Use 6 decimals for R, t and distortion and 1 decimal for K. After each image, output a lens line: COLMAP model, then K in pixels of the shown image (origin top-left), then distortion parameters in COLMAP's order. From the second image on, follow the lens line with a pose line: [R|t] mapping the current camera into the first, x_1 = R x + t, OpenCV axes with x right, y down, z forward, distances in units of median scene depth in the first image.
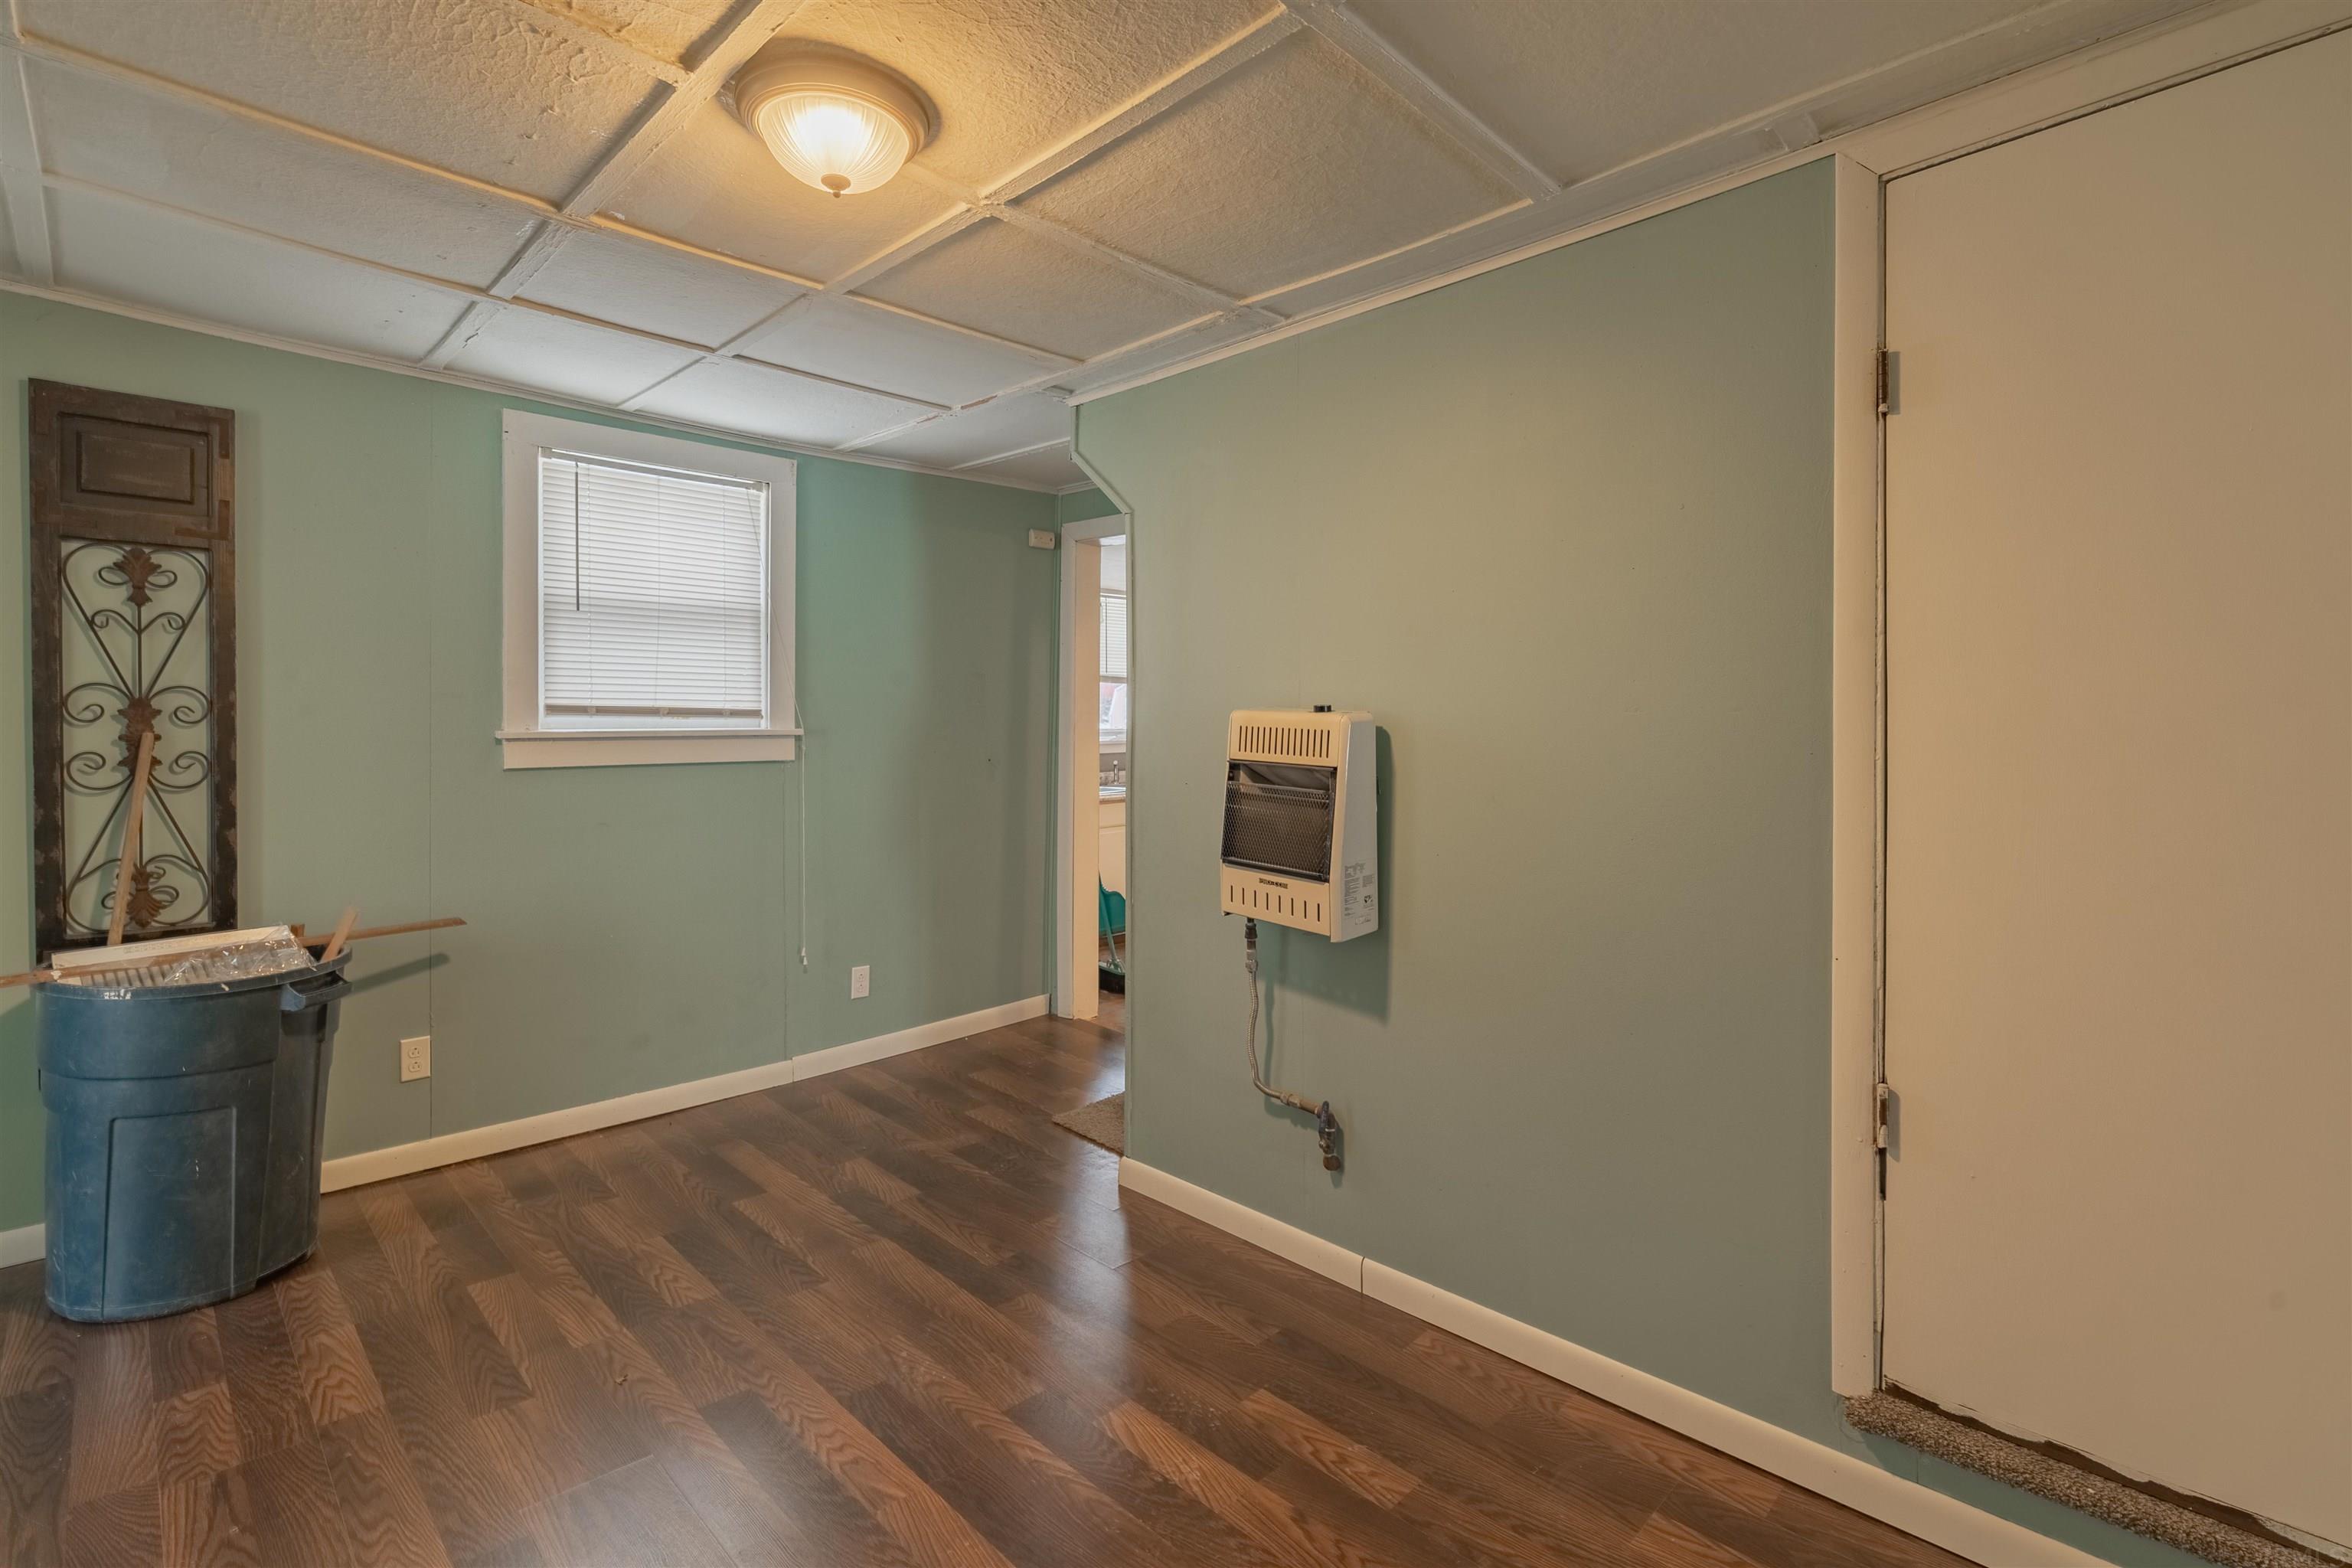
lens RADIAL K [[1084.2, 0, 1146.3], [0, 1084.2, 729.5], [0, 0, 1]] dist [-0.005934, 0.000287]
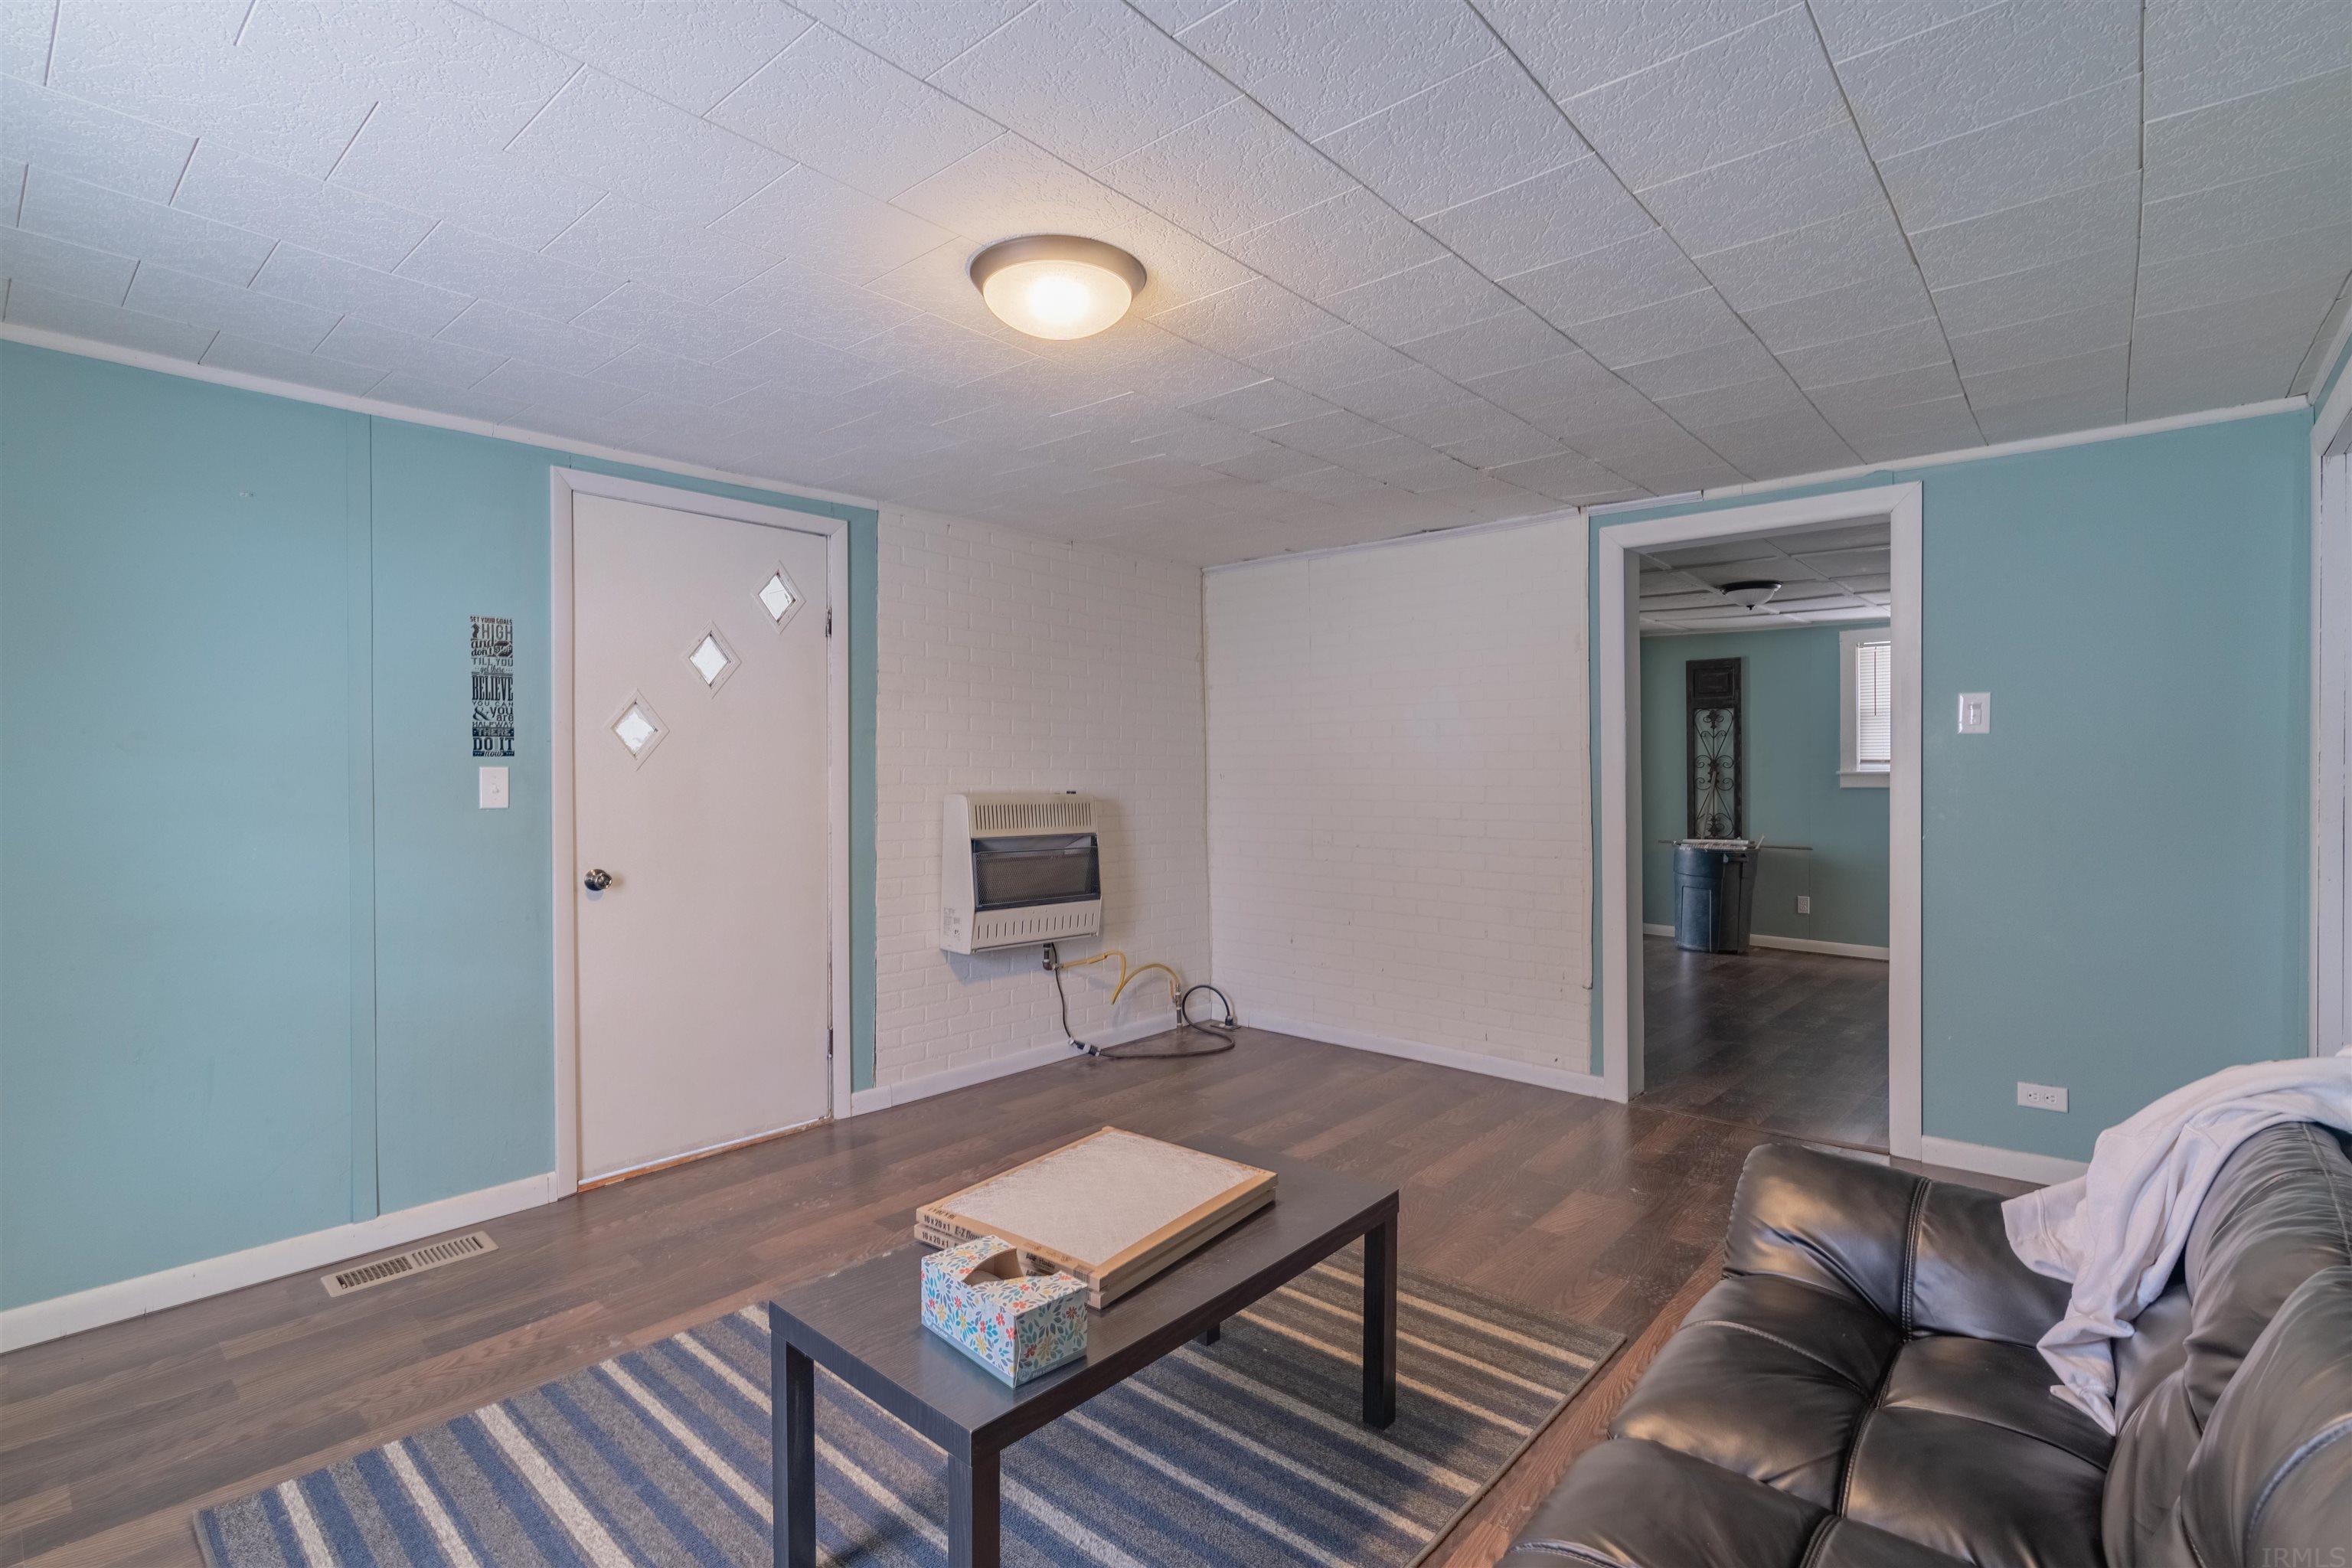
lens RADIAL K [[1084.2, 0, 1185.0], [0, 1084.2, 782.0], [0, 0, 1]] dist [-0.005934, 0.000287]
pose [[0.076105, 0.010009, -0.997050, 1.904857], [-0.006593, 0.999933, 0.009534, 0.012979], [0.997078, 0.005848, 0.076166, -0.675677]]
